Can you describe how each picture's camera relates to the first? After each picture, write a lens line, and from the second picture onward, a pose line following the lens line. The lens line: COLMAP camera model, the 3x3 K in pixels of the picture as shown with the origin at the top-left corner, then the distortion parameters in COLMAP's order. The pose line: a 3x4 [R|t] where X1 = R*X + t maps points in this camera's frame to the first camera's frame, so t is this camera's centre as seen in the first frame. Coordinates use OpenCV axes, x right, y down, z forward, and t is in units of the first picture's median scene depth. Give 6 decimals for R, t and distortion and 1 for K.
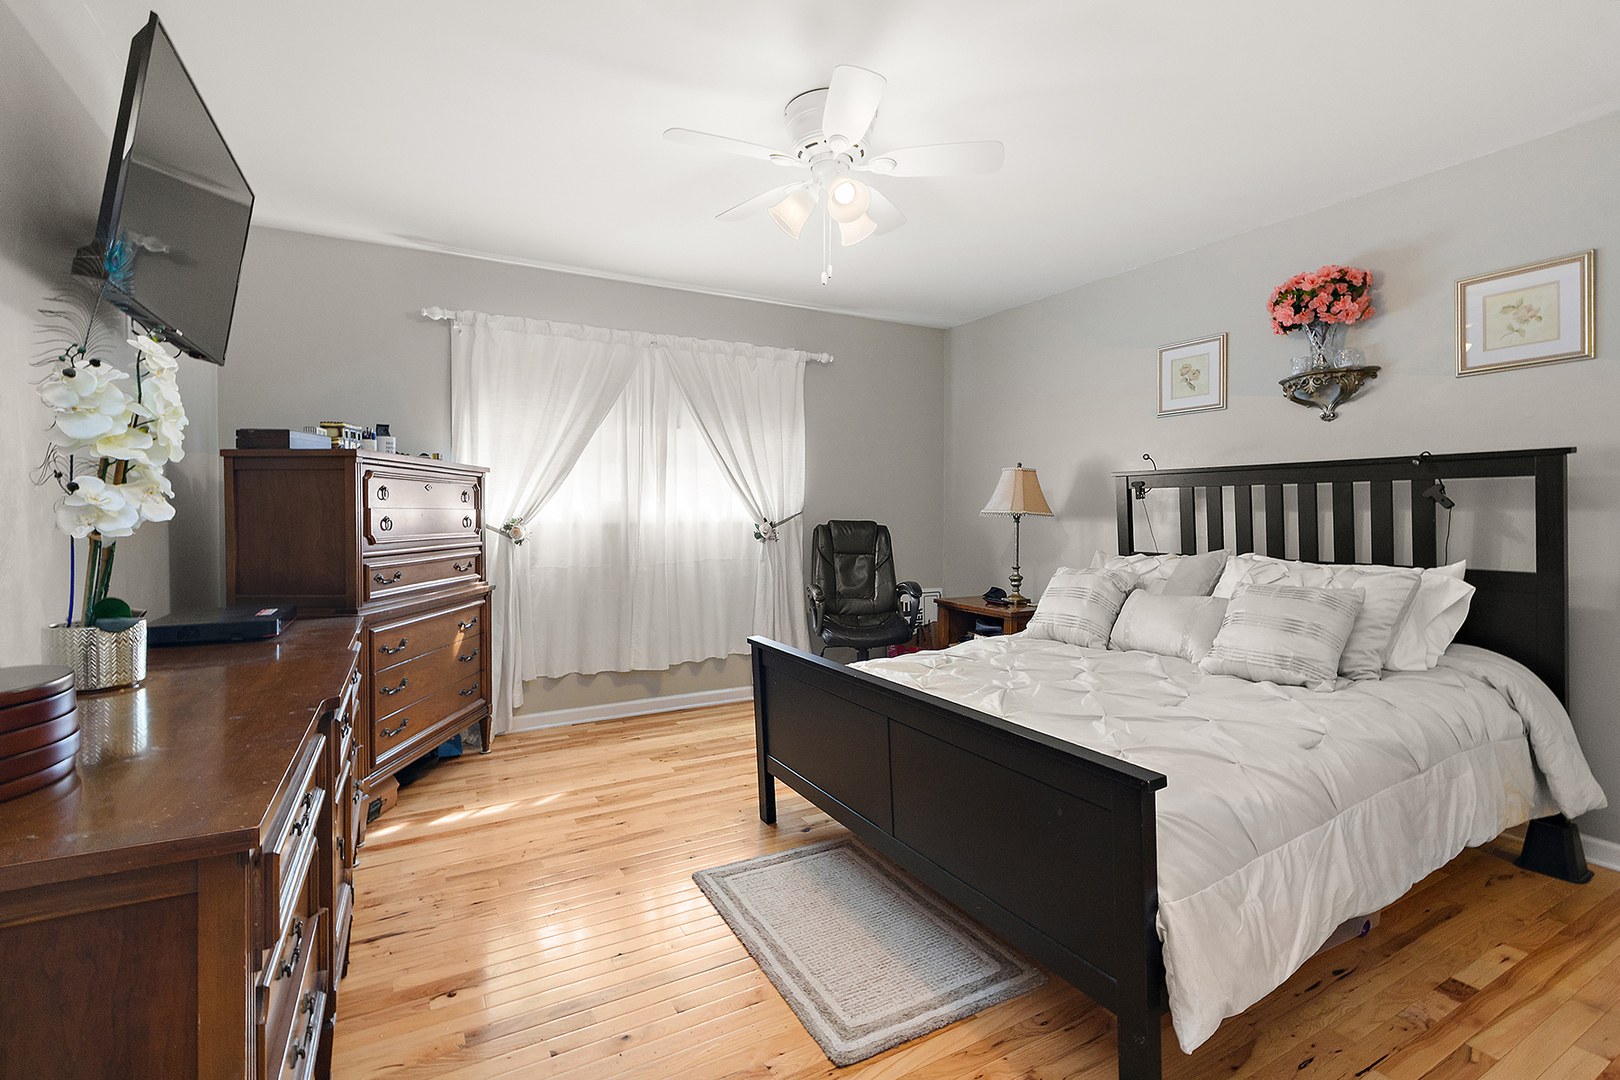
lens RADIAL K [[732.2, 0, 804.8], [0, 732.2, 549.1], [0, 0, 1]] dist [-0.000306, -0.000516]
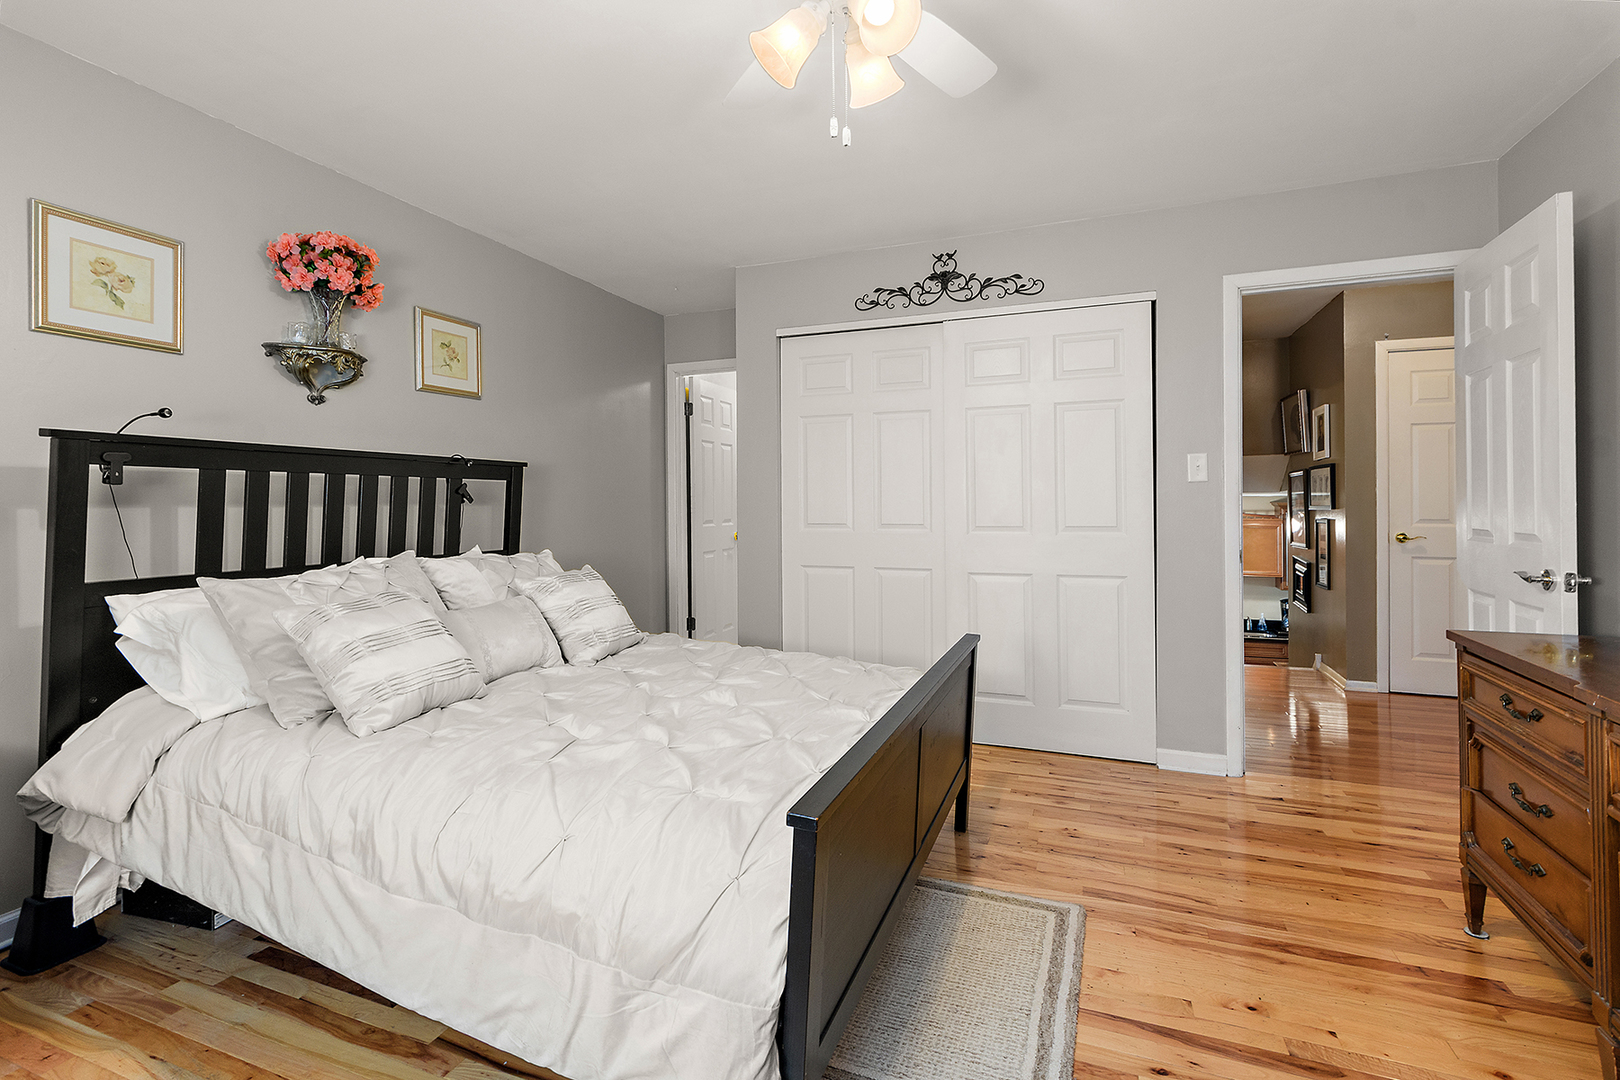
lens RADIAL K [[731.1, 0, 809.6], [0, 731.1, 503.7], [0, 0, 1]] dist [-0.000131, -0.000733]
pose [[-0.629980, 0.008459, 0.776565, -0.355728], [0.048426, 0.998423, 0.028410, -0.053036], [-0.775100, 0.055504, -0.629396, 1.137377]]
